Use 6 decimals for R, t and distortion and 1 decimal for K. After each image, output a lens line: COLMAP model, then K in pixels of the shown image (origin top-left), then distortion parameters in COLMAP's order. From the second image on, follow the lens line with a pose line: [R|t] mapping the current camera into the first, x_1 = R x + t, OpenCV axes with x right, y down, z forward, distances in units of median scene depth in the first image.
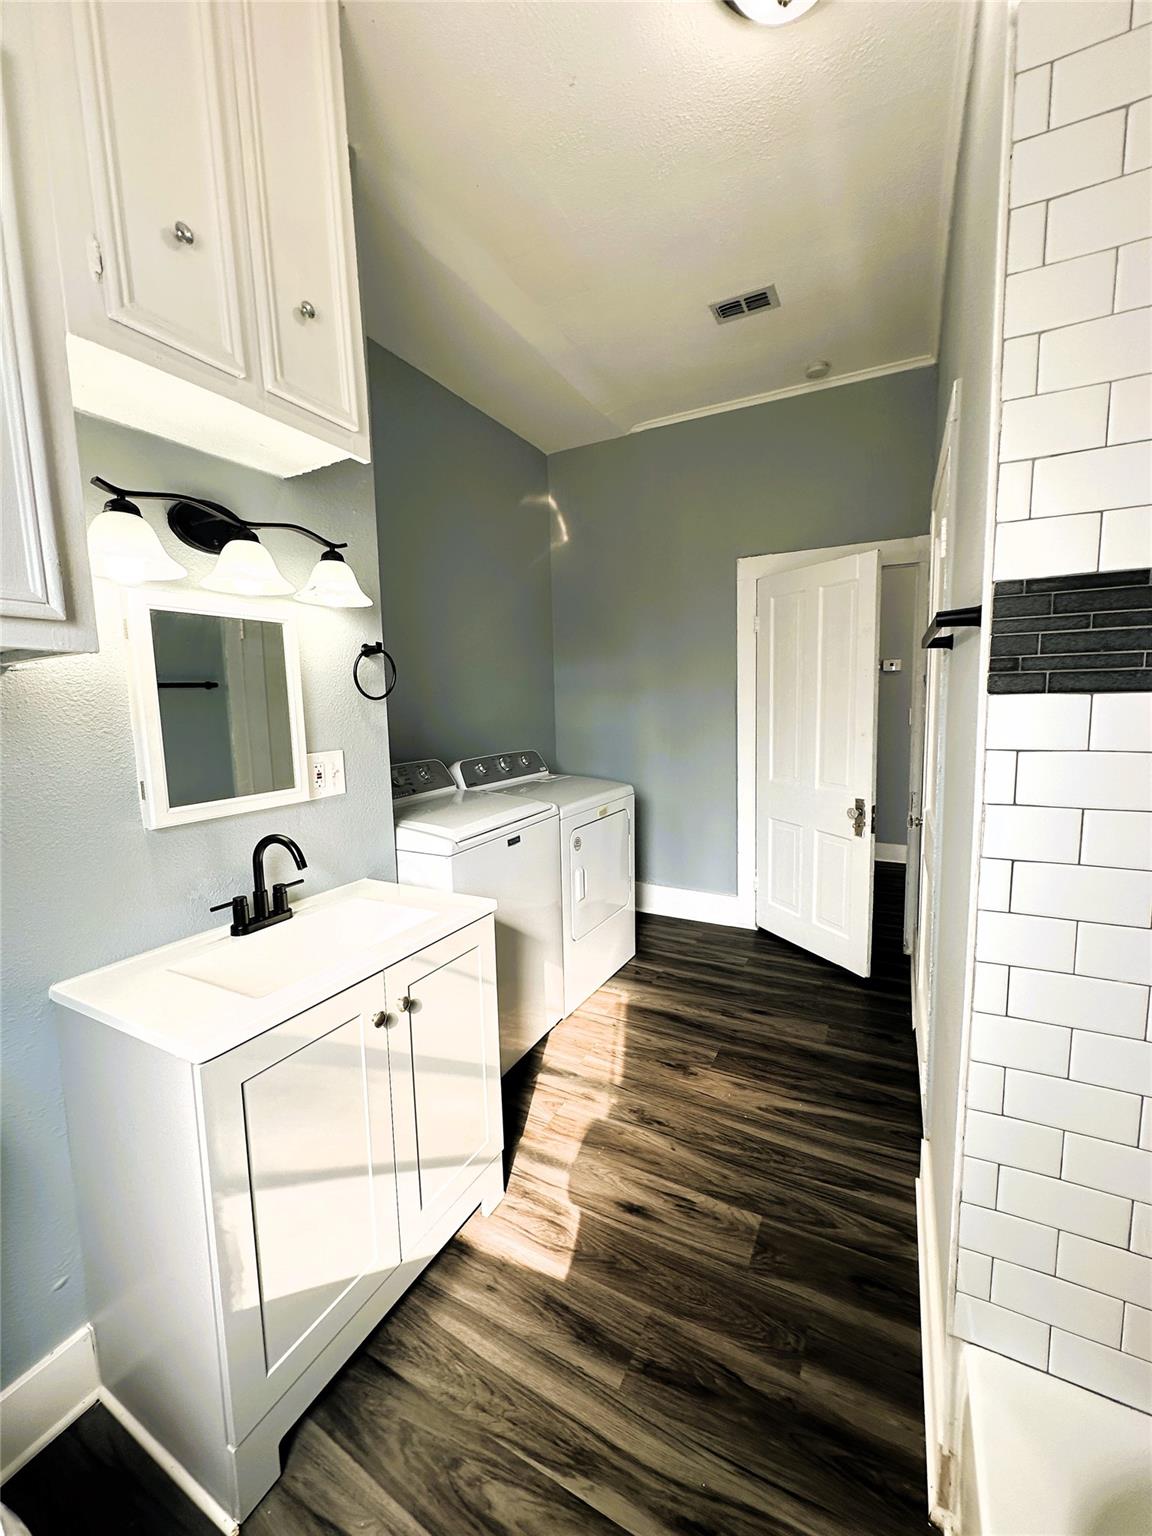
lens RADIAL K [[612.2, 0, 575.8], [0, 612.2, 765.9], [0, 0, 1]] dist [-0.001726, 0.001116]
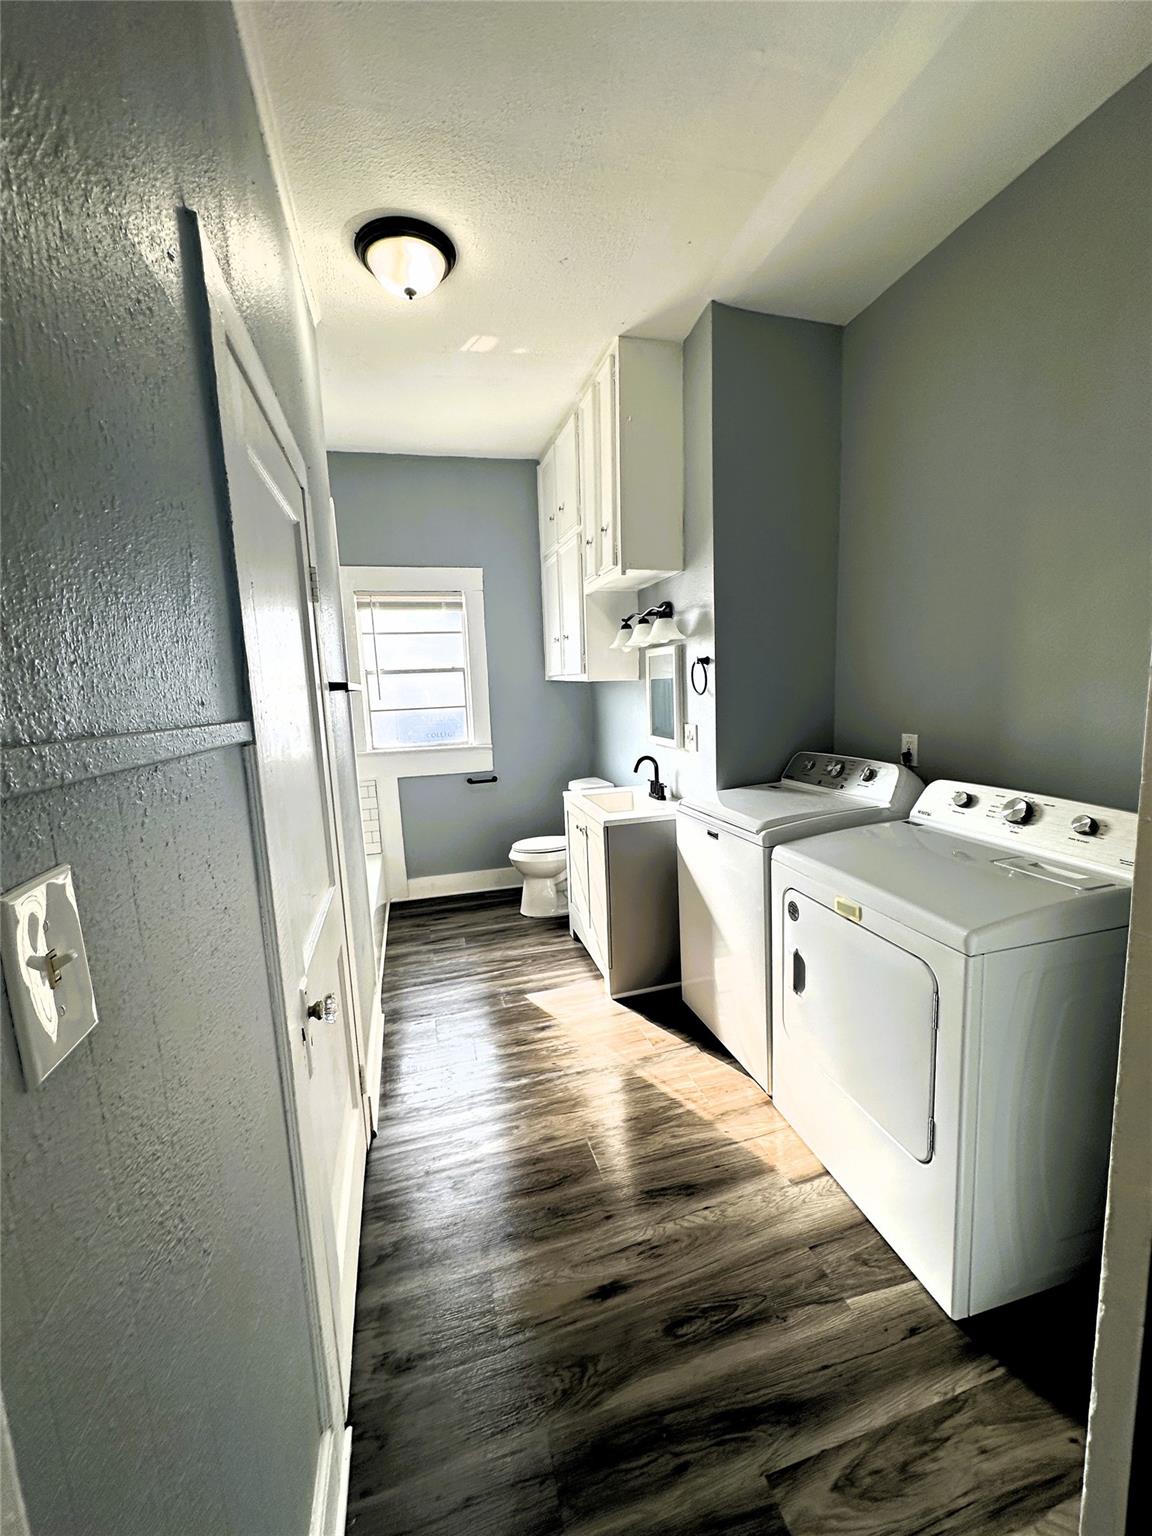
lens RADIAL K [[612.2, 0, 575.8], [0, 612.2, 765.9], [0, 0, 1]] dist [-0.001726, 0.001116]
pose [[-0.732514, 0.137333, -0.666756, 1.343419], [-0.029948, 0.971990, 0.233104, -0.398655], [0.680093, 0.190720, -0.707883, 2.753417]]
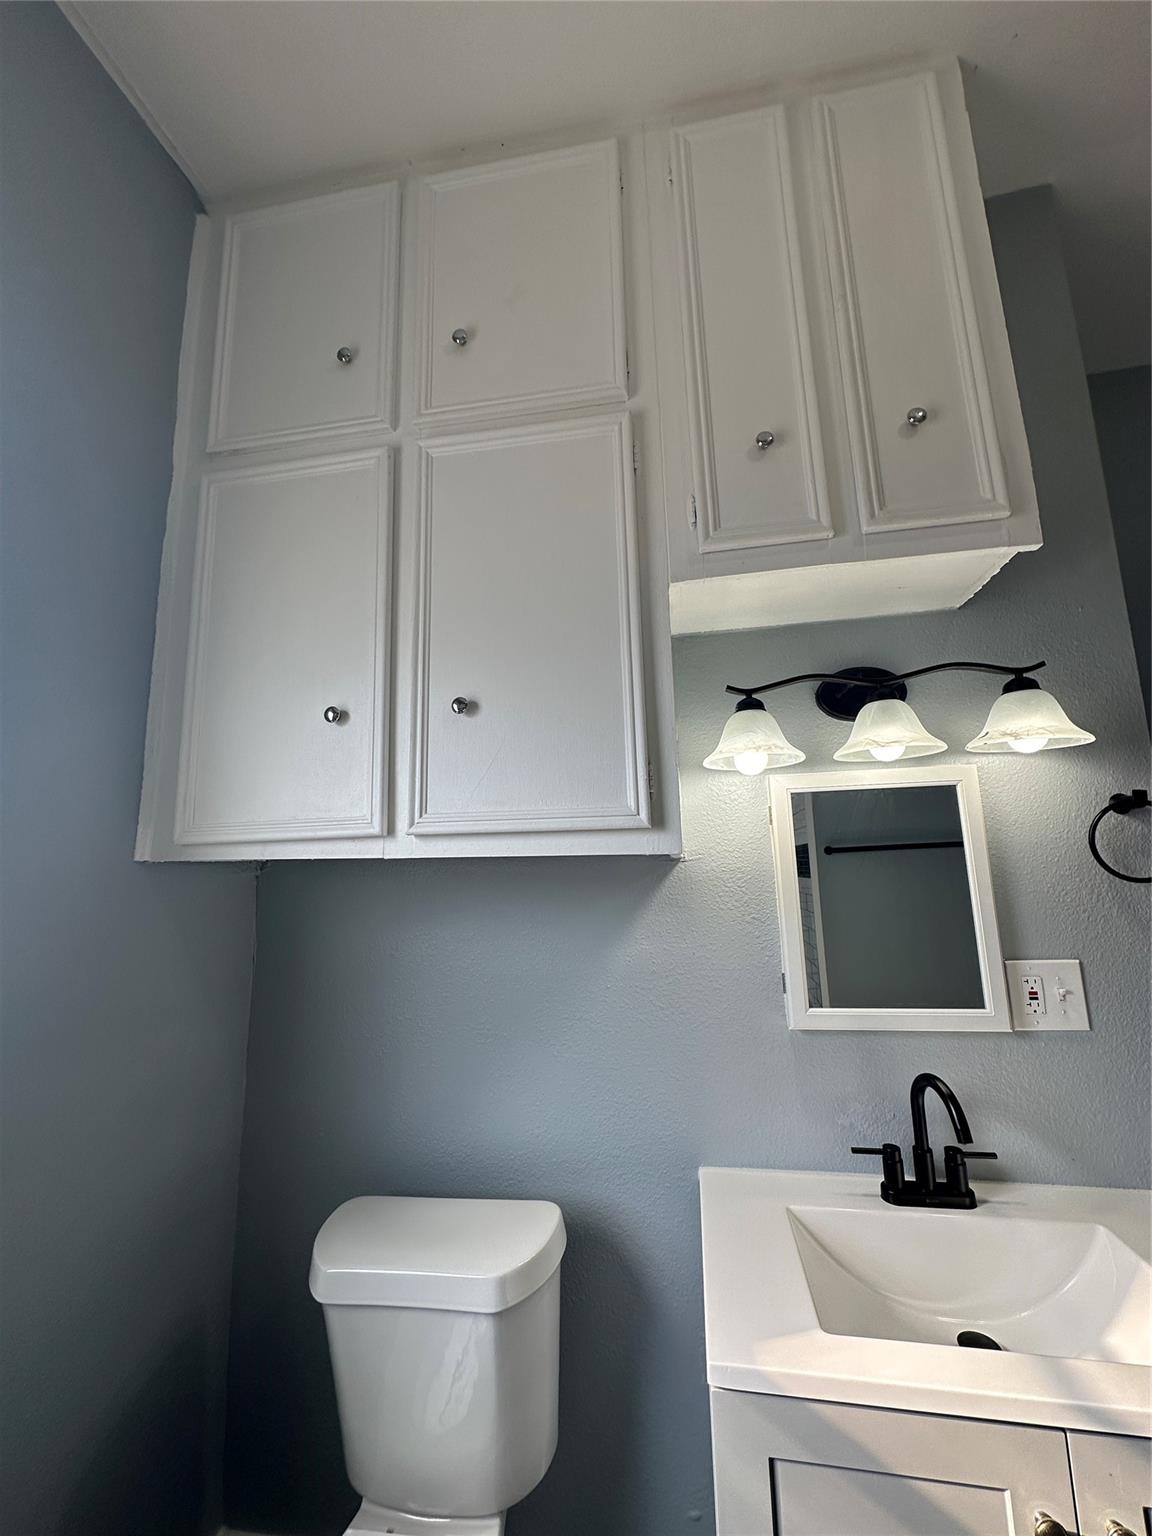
lens RADIAL K [[612.2, 0, 575.8], [0, 612.2, 765.9], [0, 0, 1]] dist [-0.001726, 0.001116]
pose [[0.313027, -0.131401, -0.940610, 0.114413], [-0.078175, 0.983457, -0.163403, -0.100356], [0.946521, 0.124682, 0.297577, 0.336328]]
